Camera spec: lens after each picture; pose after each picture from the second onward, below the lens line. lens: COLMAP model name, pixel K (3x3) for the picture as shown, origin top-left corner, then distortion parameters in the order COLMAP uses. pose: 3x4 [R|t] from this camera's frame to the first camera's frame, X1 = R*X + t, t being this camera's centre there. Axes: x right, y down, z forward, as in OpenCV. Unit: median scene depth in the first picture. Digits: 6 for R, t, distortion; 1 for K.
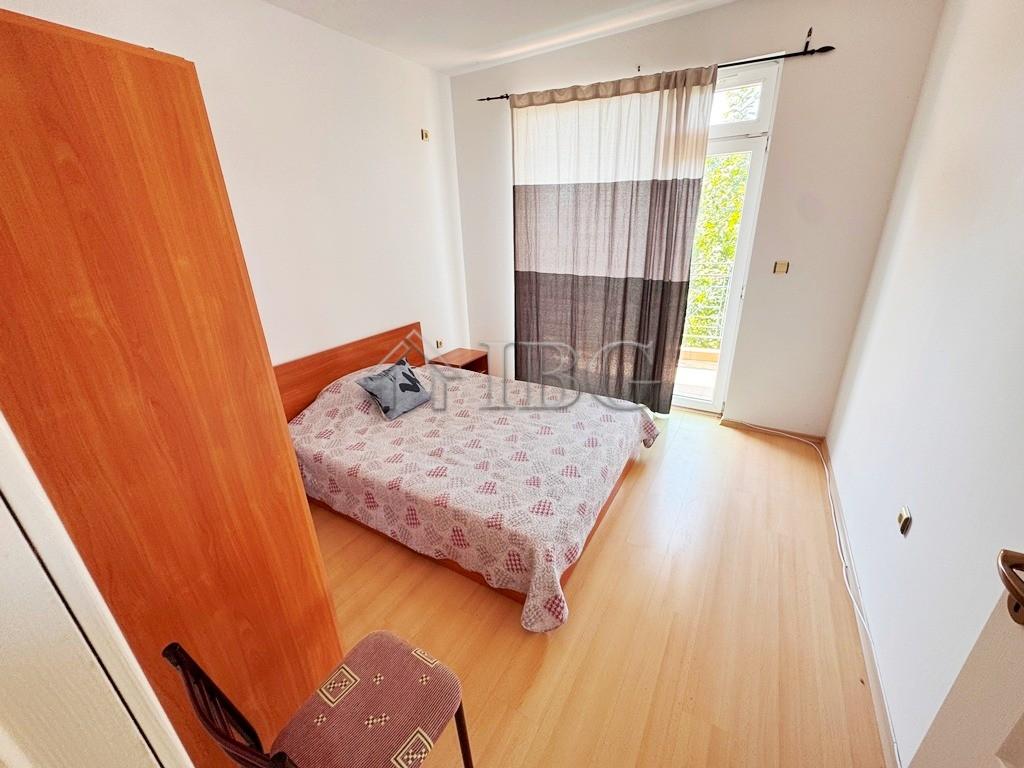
lens RADIAL K [[407.2, 0, 514.2], [0, 407.2, 383.7], [0, 0, 1]] dist [-0.000422, 0.000144]
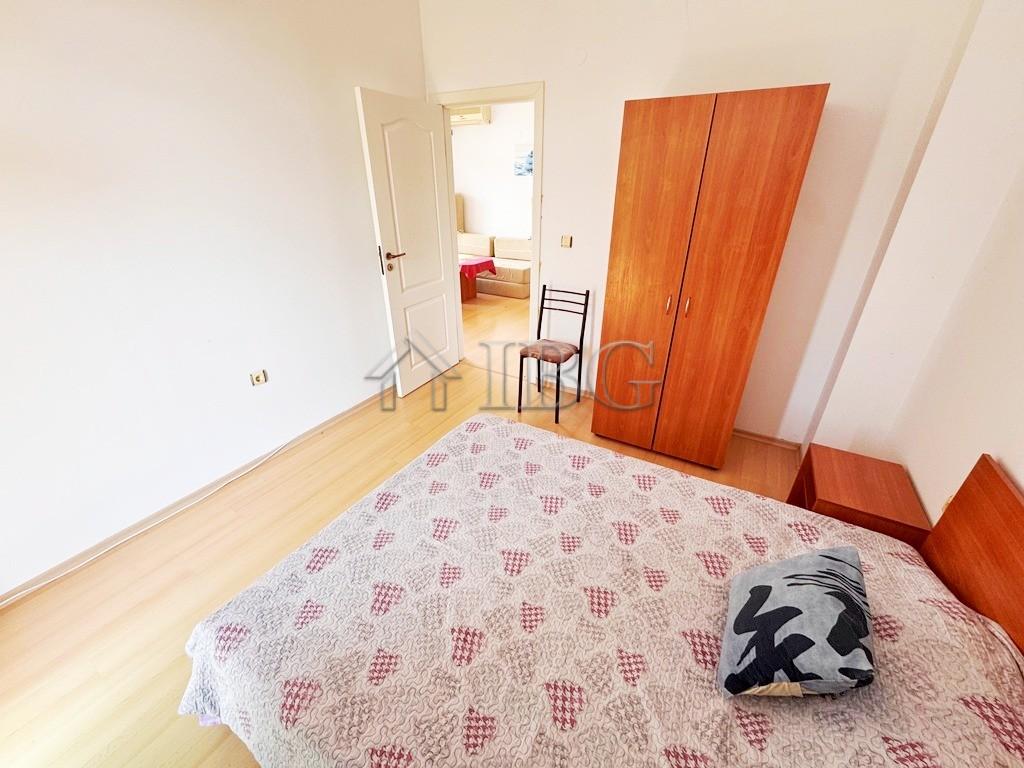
lens RADIAL K [[407.2, 0, 511.5], [0, 407.2, 381.8], [0, 0, 1]] dist [-0.000422, 0.000144]
pose [[-0.999346, 0.033473, 0.013689, -0.048086], [0.032578, 0.668894, 0.742643, -0.534002], [0.015702, 0.742604, -0.669547, 1.358705]]
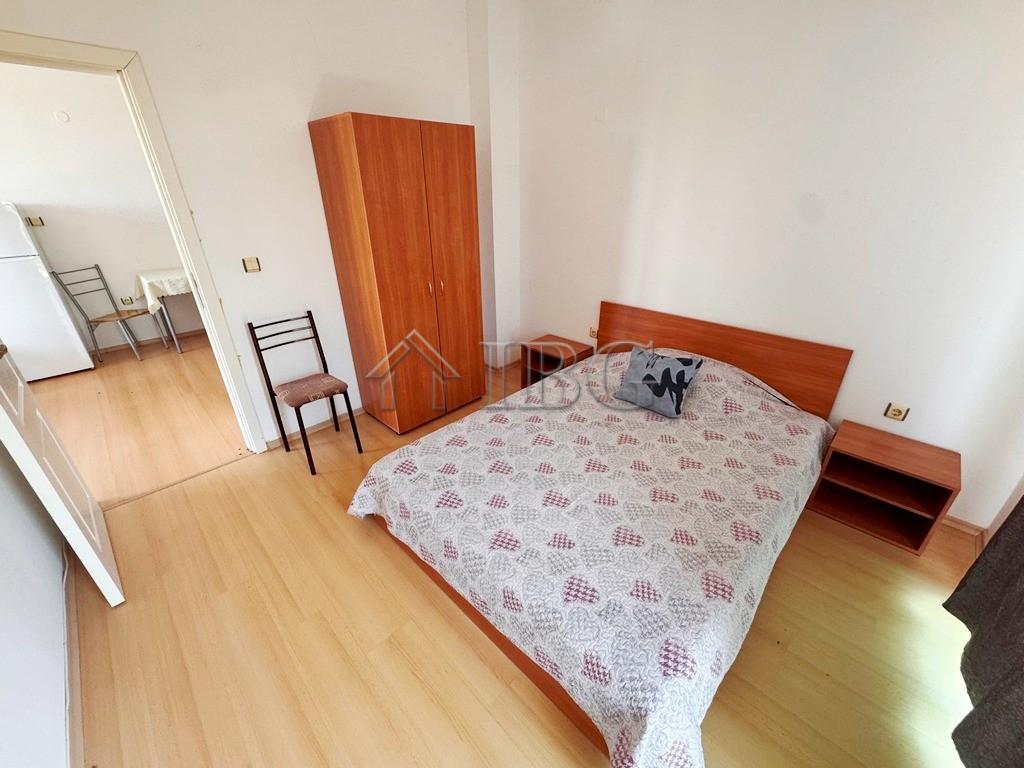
lens RADIAL K [[407.2, 0, 511.2], [0, 407.2, 382.2], [0, 0, 1]] dist [-0.000422, 0.000144]
pose [[-0.243247, 0.452378, -0.858012, 0.641376], [-0.338542, 0.789357, 0.512157, -0.396172], [0.908967, 0.415054, -0.038860, 0.950976]]
